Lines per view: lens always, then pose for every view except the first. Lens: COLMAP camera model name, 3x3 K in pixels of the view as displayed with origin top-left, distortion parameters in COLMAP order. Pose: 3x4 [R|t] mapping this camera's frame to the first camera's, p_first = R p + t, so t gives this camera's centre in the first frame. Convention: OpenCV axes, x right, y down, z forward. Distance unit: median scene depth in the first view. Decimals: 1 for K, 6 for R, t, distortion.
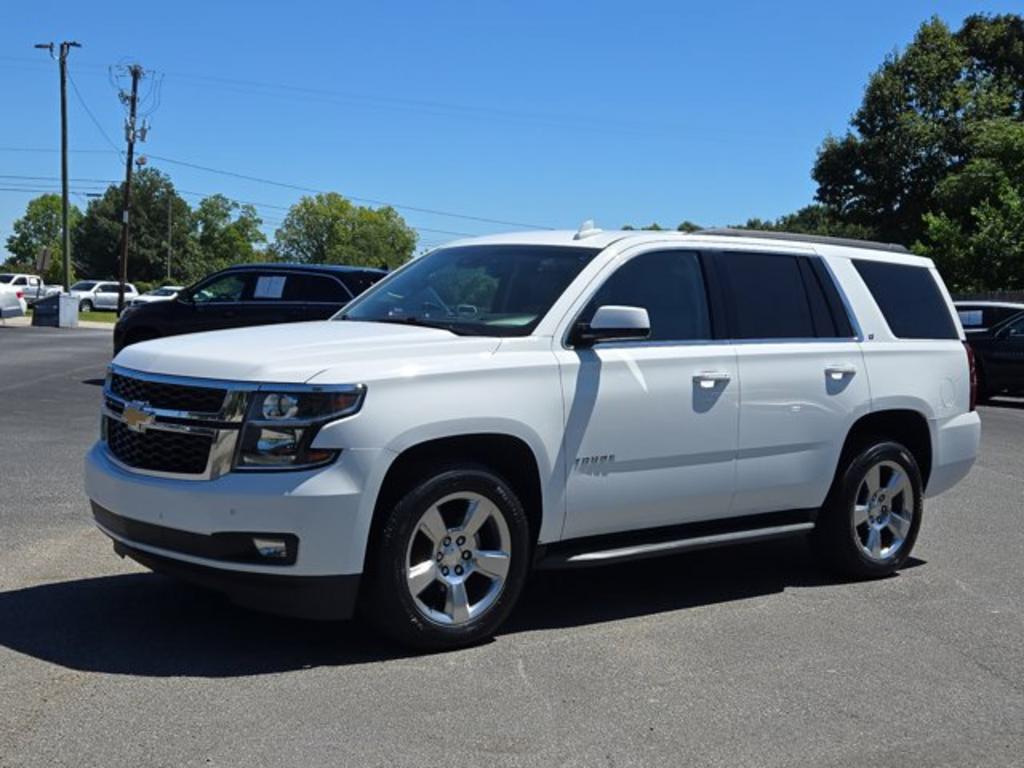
lens RADIAL K [[1360.6, 0, 506.5], [0, 1360.6, 385.0], [0, 0, 1]] dist [0.076172, 0.000000]
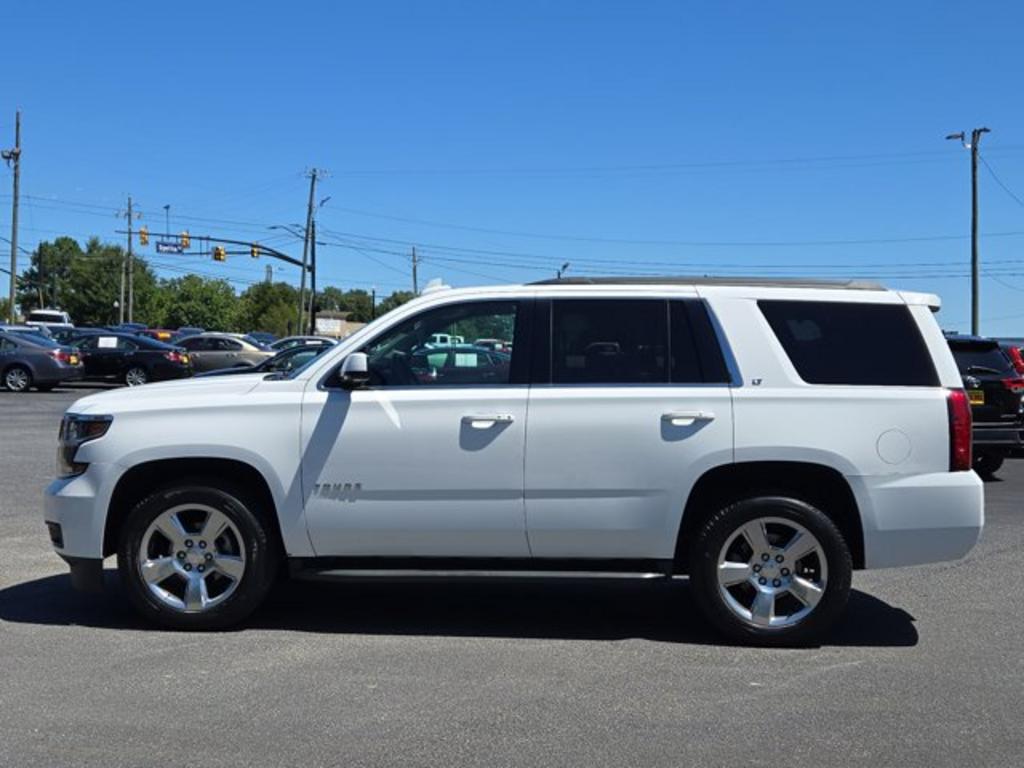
lens RADIAL K [[1360.6, 0, 517.9], [0, 1360.6, 383.1], [0, 0, 1]] dist [0.076172, 0.000000]
pose [[0.734948, -0.013278, -0.677994, 0.875209], [-0.030434, 0.998155, -0.052539, 0.021400], [0.677441, 0.059247, 0.733188, 0.237105]]
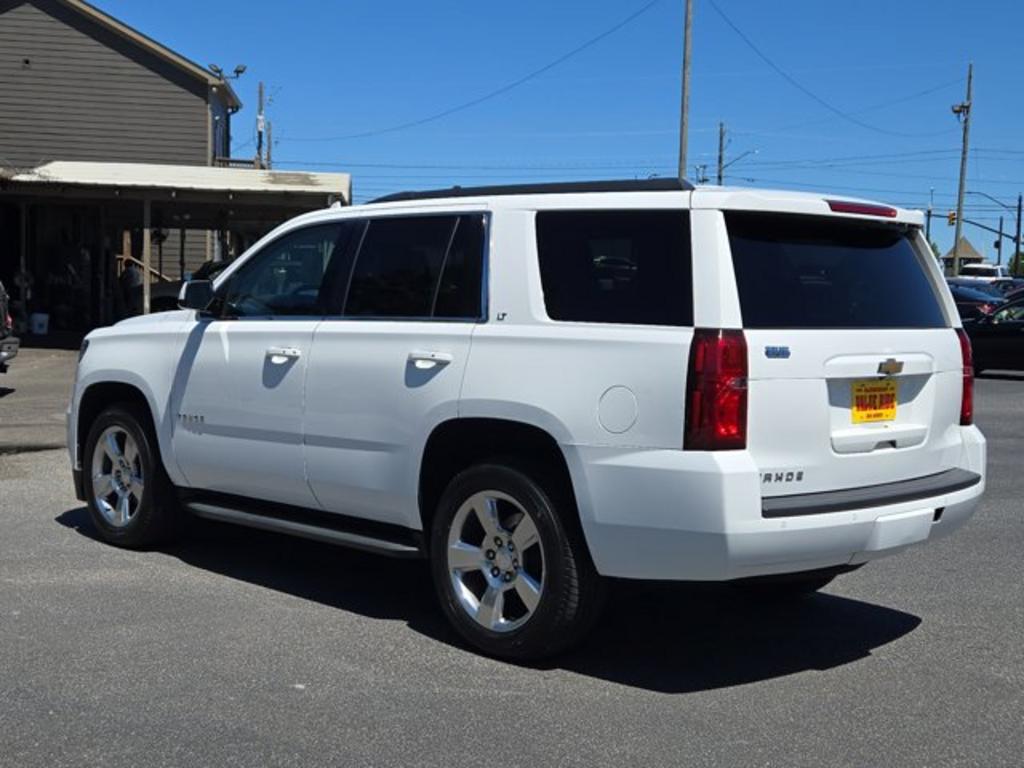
lens RADIAL K [[1360.6, 0, 520.5], [0, 1360.6, 380.6], [0, 0, 1]] dist [0.076172, 0.000000]
pose [[0.089559, 0.027257, -0.995608, 1.109157], [-0.081801, 0.996450, 0.019922, -0.019098], [0.992617, 0.079658, 0.091471, 1.068273]]
